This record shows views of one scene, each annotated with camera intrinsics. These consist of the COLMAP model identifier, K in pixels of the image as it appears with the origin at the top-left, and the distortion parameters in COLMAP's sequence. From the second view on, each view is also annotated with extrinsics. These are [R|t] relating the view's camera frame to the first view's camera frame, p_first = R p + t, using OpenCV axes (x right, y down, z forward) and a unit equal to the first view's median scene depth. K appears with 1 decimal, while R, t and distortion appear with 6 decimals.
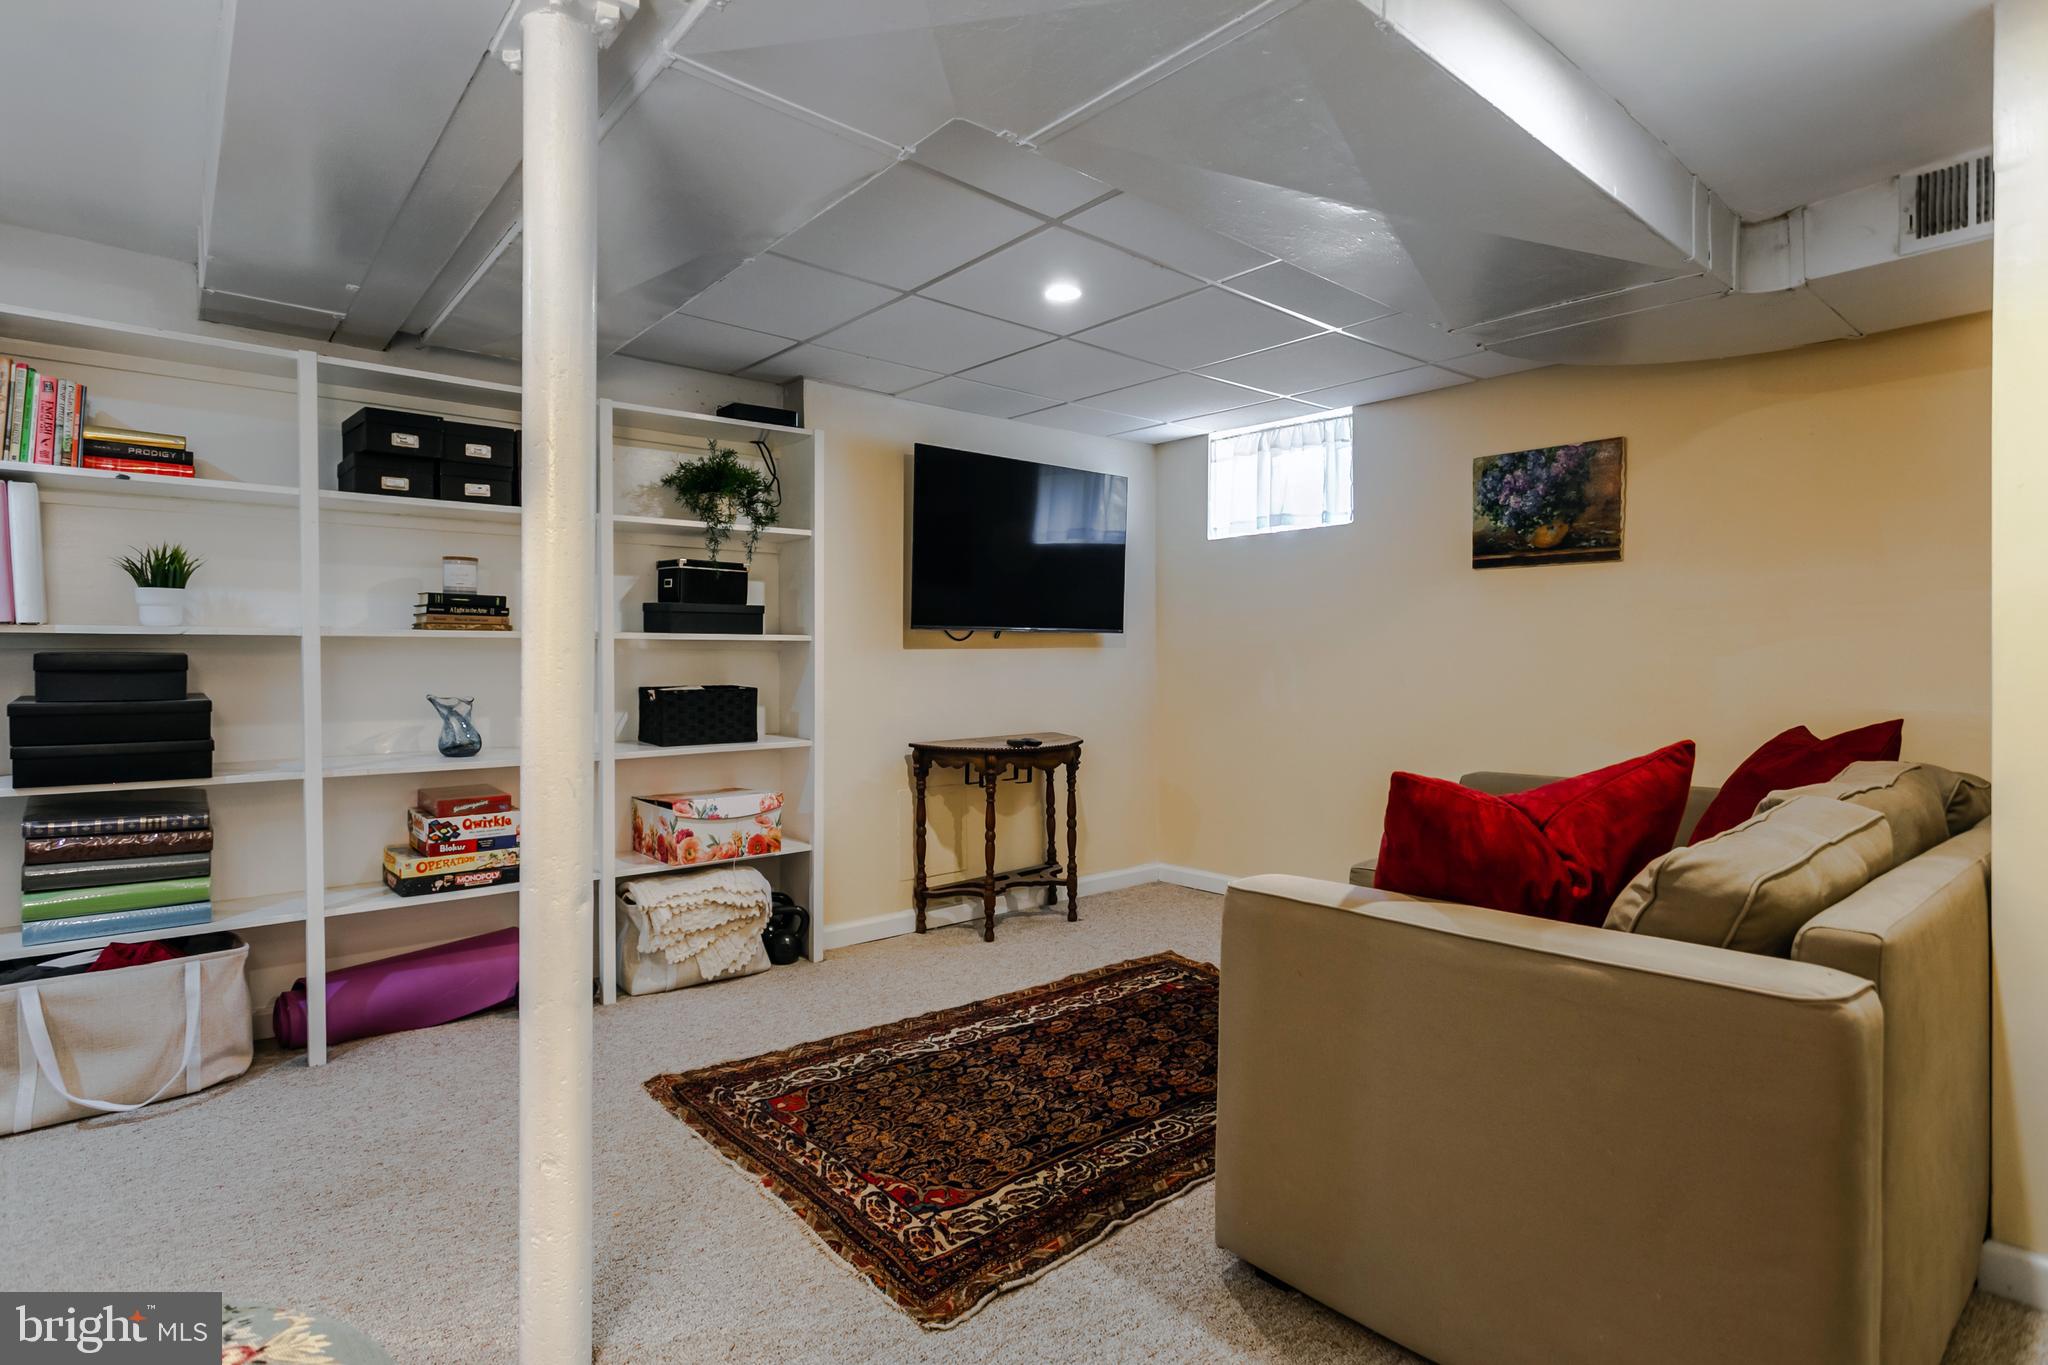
lens RADIAL K [[1003.5, 0, 1017.9], [0, 1003.5, 676.5], [0, 0, 1]] dist [-0.002881, 0.003319]
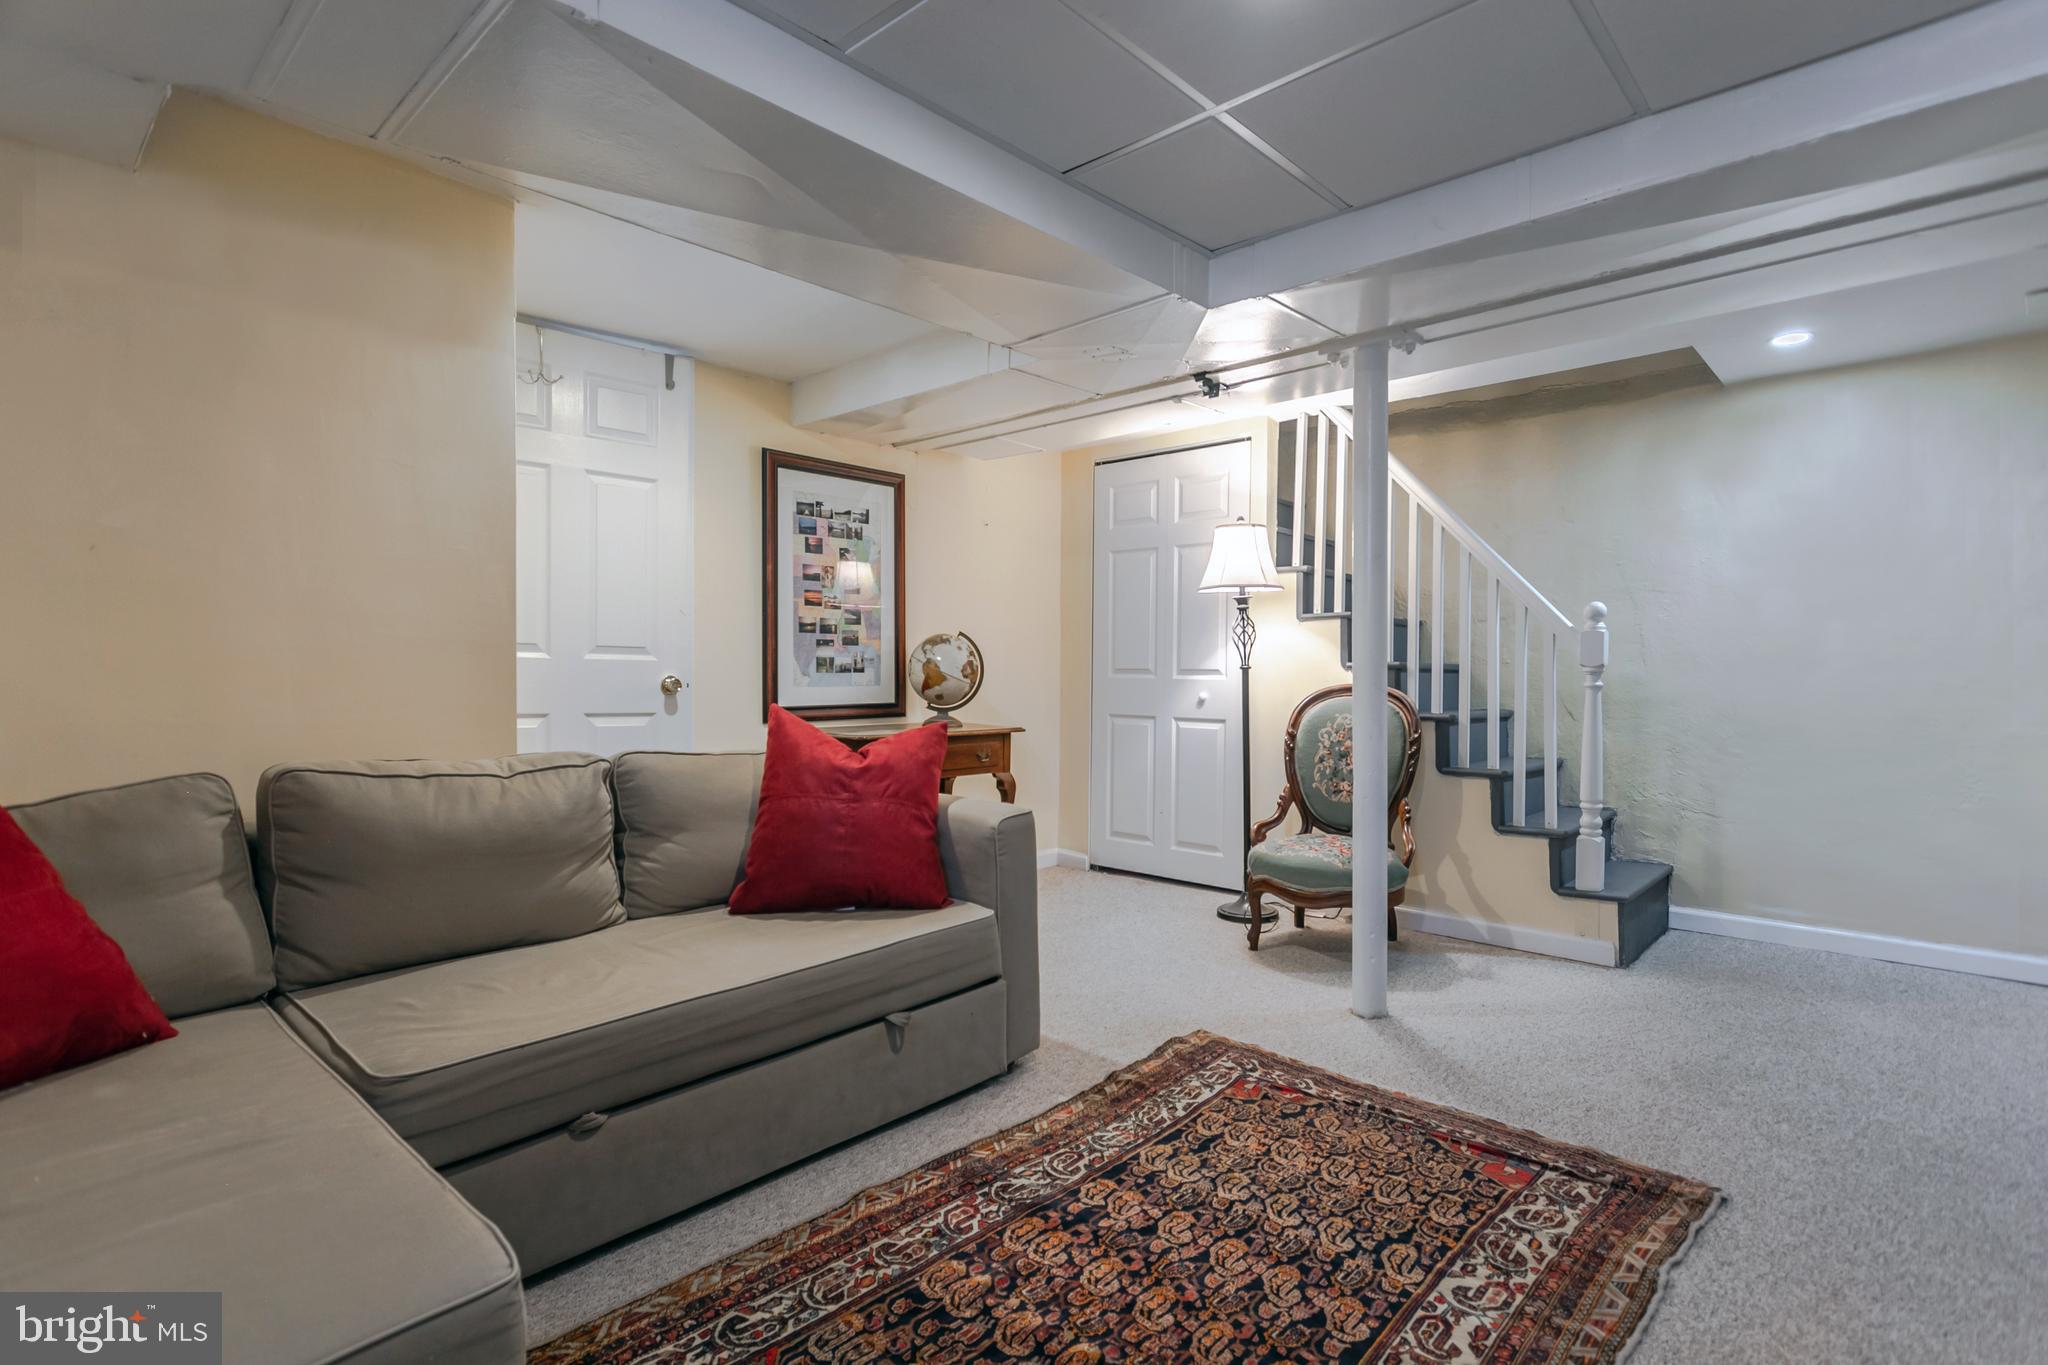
lens RADIAL K [[1003.5, 0, 1029.8], [0, 1003.5, 677.6], [0, 0, 1]] dist [-0.002881, 0.003319]
pose [[-0.994495, 0.001002, -0.104784, 0.279132], [-0.001424, 0.999733, 0.023072, -0.020465], [0.104779, 0.023094, -0.994227, 1.876453]]
